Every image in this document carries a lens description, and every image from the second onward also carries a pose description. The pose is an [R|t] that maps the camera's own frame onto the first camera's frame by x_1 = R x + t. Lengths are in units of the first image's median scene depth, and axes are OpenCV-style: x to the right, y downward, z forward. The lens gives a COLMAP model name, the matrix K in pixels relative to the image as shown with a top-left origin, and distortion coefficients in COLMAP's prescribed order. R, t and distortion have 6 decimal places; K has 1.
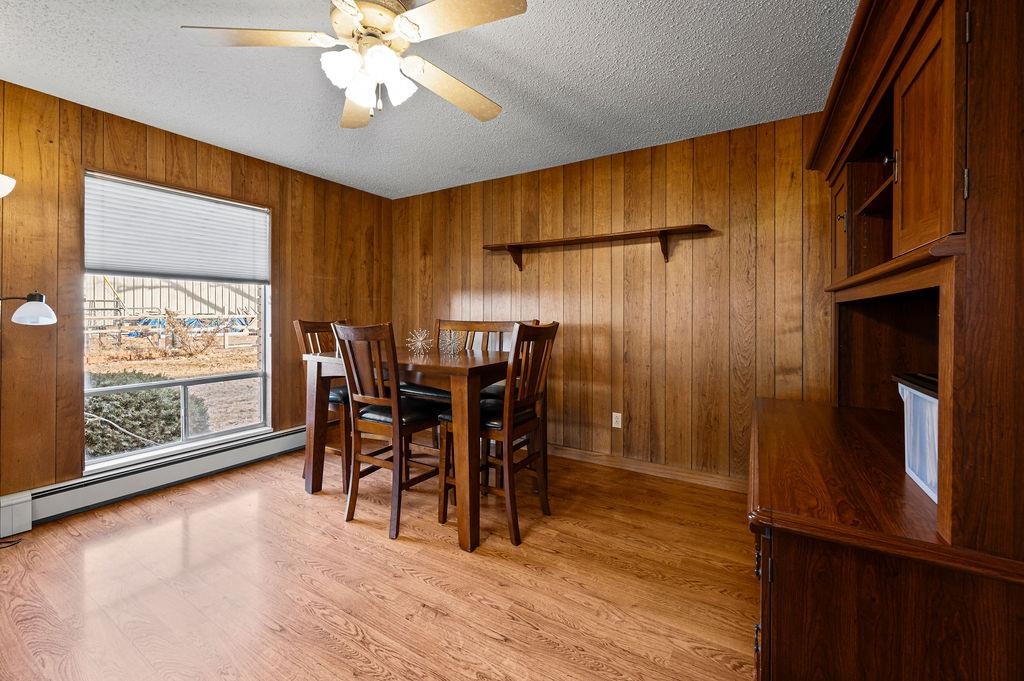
lens RADIAL K [[413.4, 0, 512.3], [0, 413.4, 315.0], [0, 0, 1]] dist [-0.008926, 0.000204]
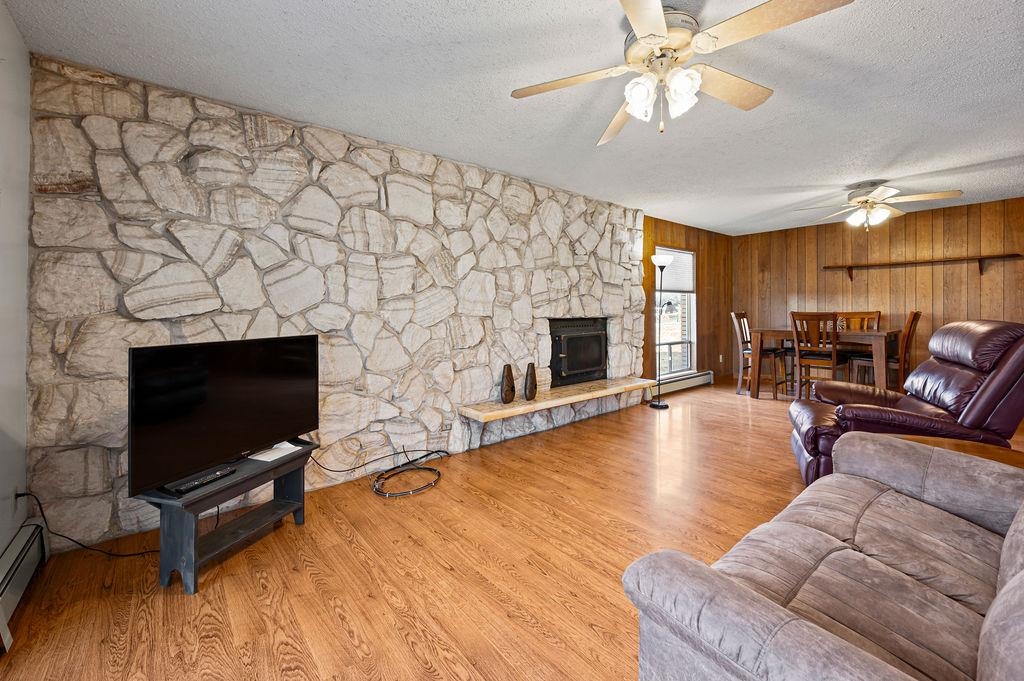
lens RADIAL K [[413.4, 0, 512.3], [0, 413.4, 315.0], [0, 0, 1]] dist [-0.008926, 0.000204]
pose [[0.940800, -0.004782, -0.338929, -0.730079], [0.009956, 0.999859, 0.013528, -0.010237], [0.338817, -0.016102, 0.940715, -1.025463]]
